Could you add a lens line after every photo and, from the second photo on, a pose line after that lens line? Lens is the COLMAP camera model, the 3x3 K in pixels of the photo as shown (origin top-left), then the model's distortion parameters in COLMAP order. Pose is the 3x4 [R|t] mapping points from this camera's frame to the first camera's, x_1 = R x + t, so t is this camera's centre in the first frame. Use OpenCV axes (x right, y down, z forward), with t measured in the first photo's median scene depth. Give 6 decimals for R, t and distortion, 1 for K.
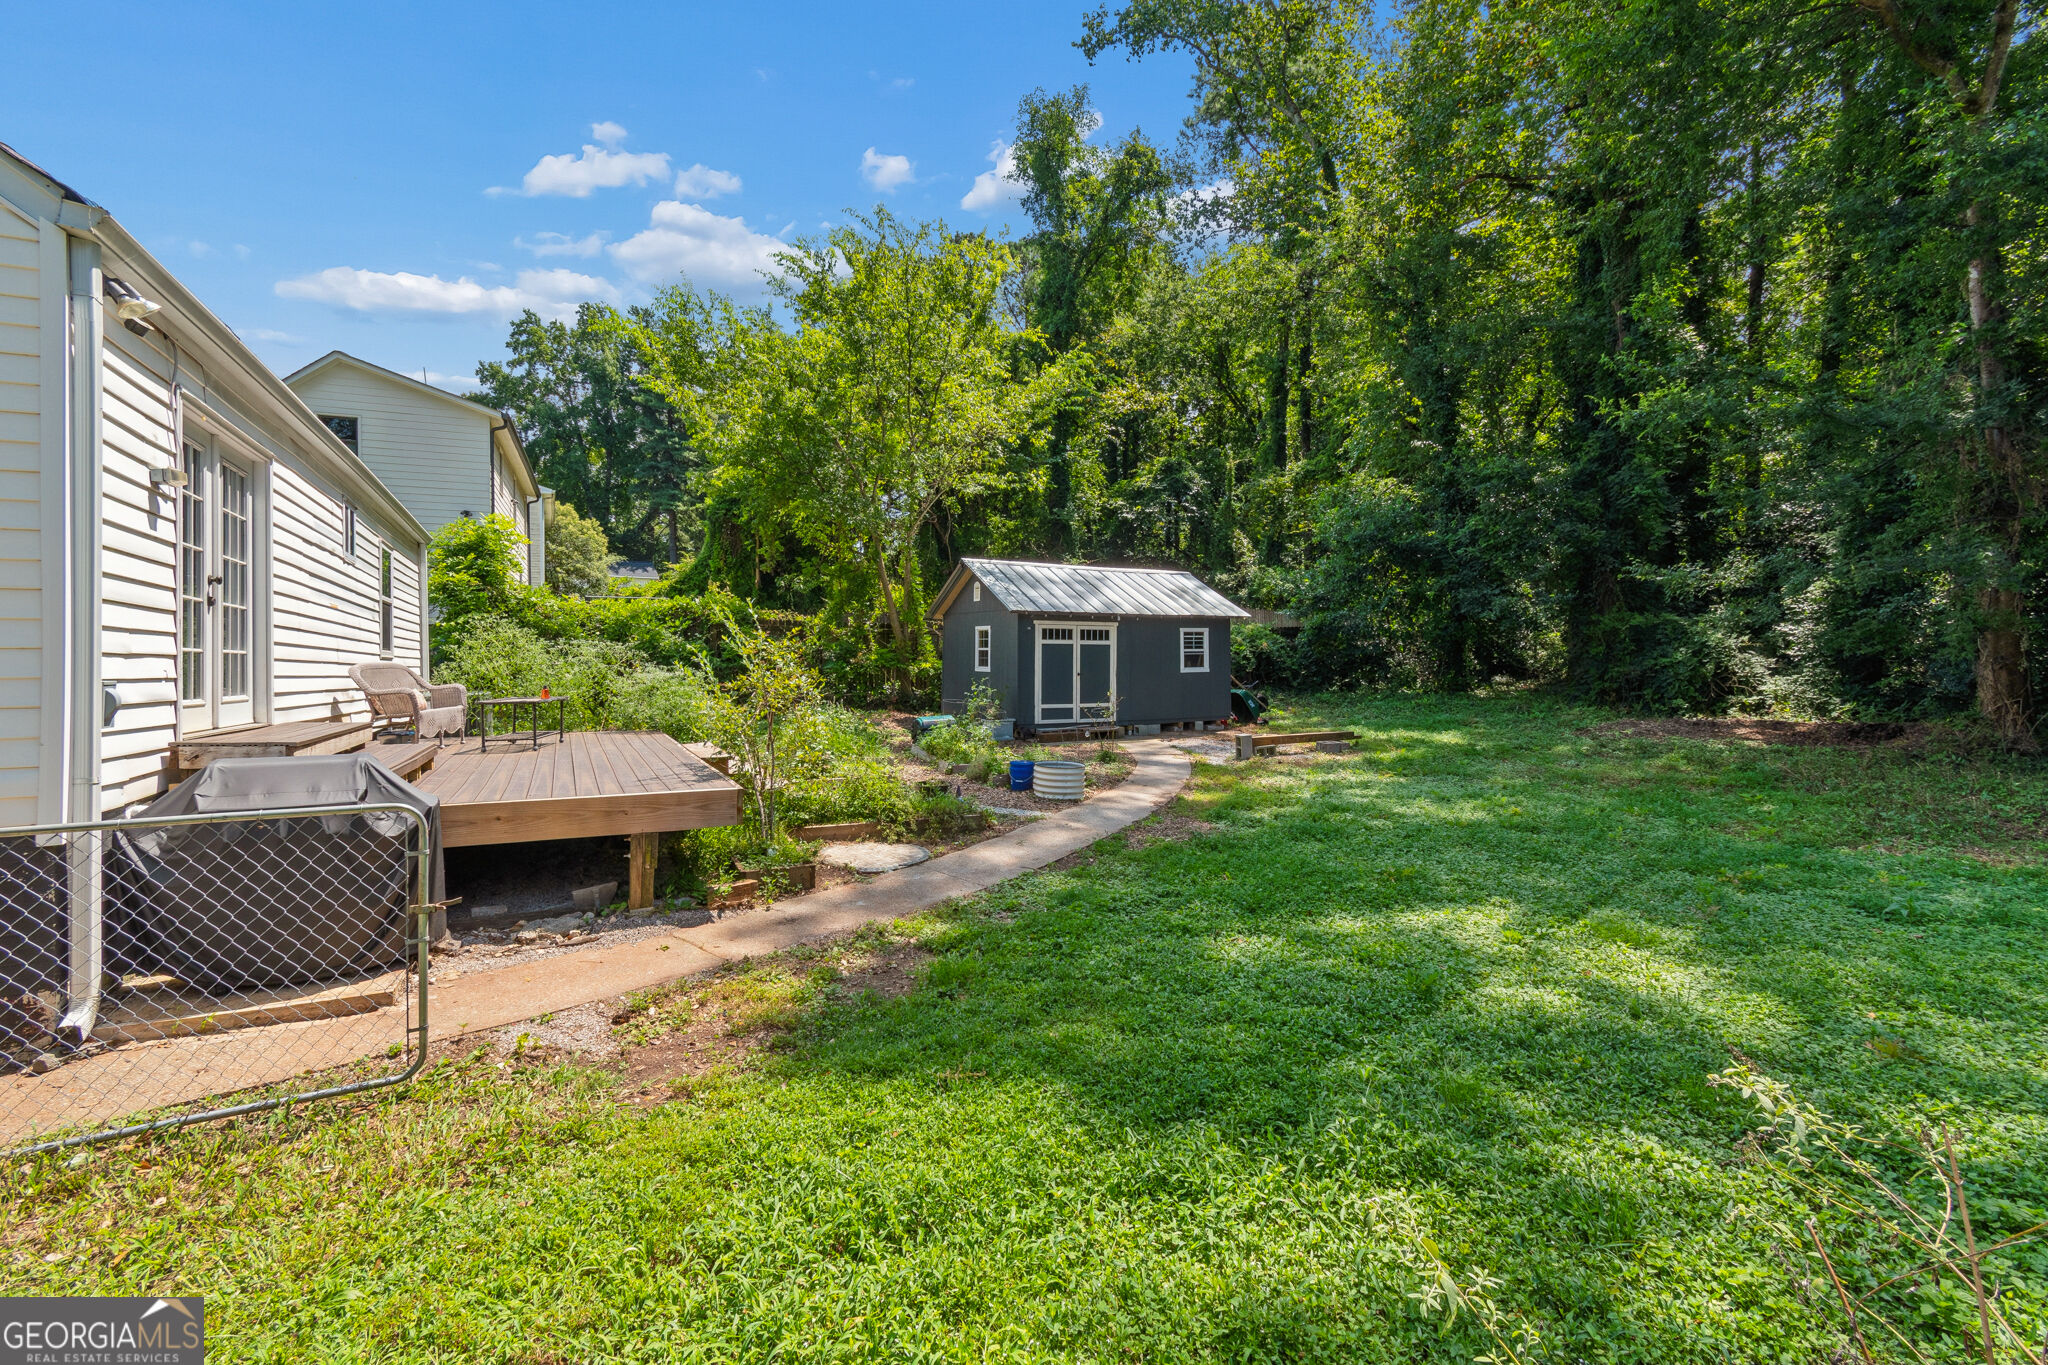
lens RADIAL K [[893.3, 0, 1014.5], [0, 893.3, 667.2], [0, 0, 1]] dist [-0.001719, -0.000006]
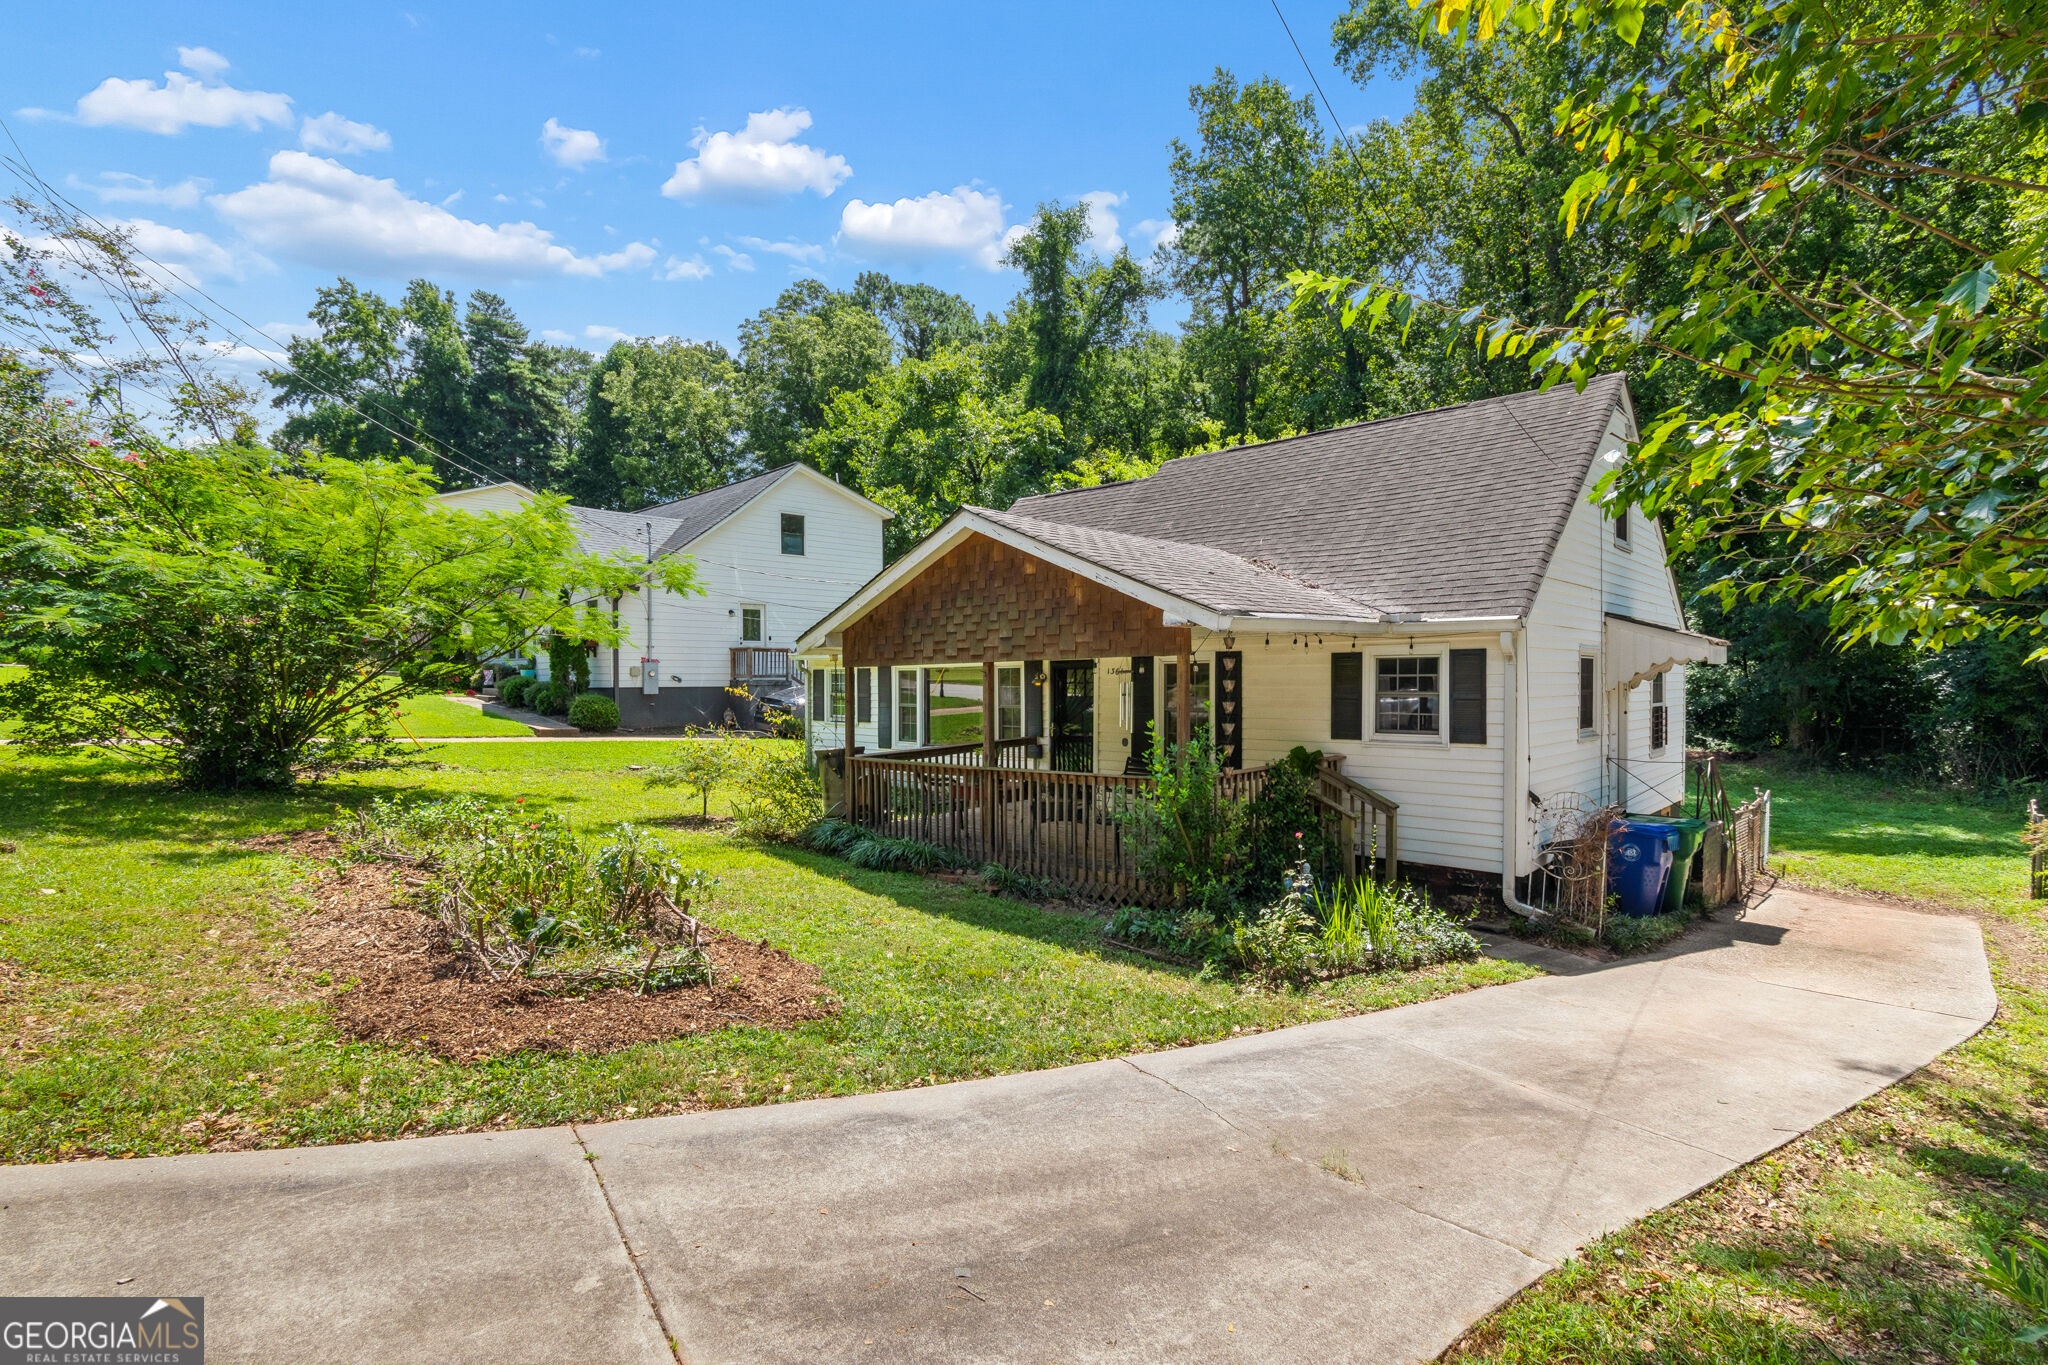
lens RADIAL K [[961.2, 0, 1026.8], [0, 961.2, 681.9], [0, 0, 1]] dist [0.005886, -0.000315]
pose [[0.937886, 0.000275, 0.346944, -0.419456], [0.000021, 1.000000, -0.000849, -0.024489], [-0.346944, 0.000803, 0.937885, -0.146706]]
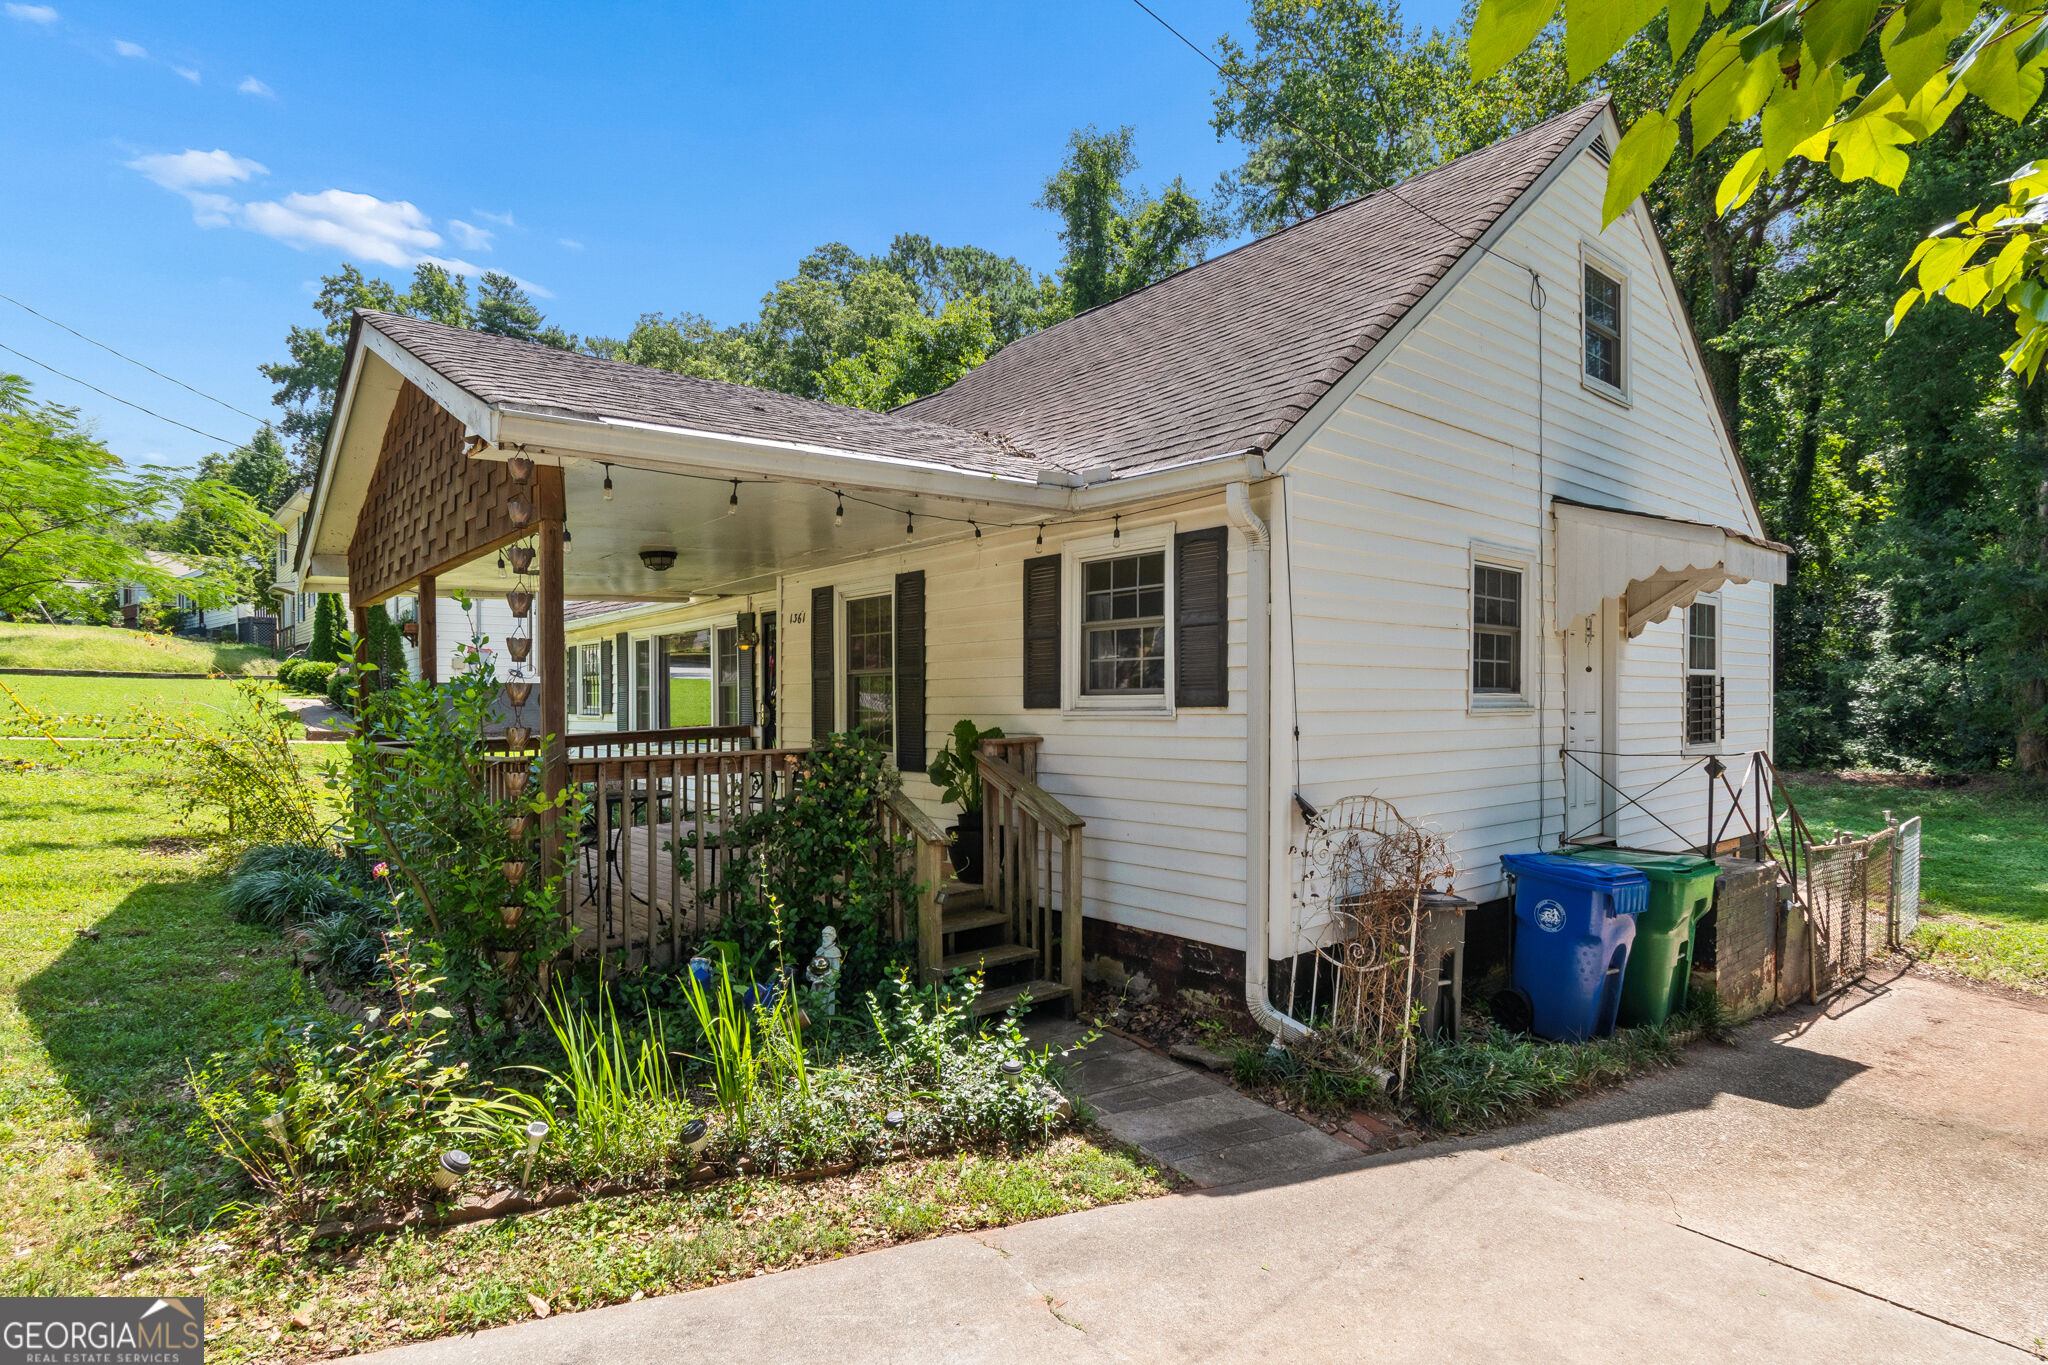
lens RADIAL K [[1054.8, 0, 1028.7], [0, 1054.8, 704.7], [0, 0, 1]] dist [0.002500, 0.000827]
pose [[0.969055, 0.000045, 0.246844, -0.311286], [0.000245, 0.999999, -0.001142, -0.011956], [-0.246844, 0.001167, 0.969055, -0.099673]]
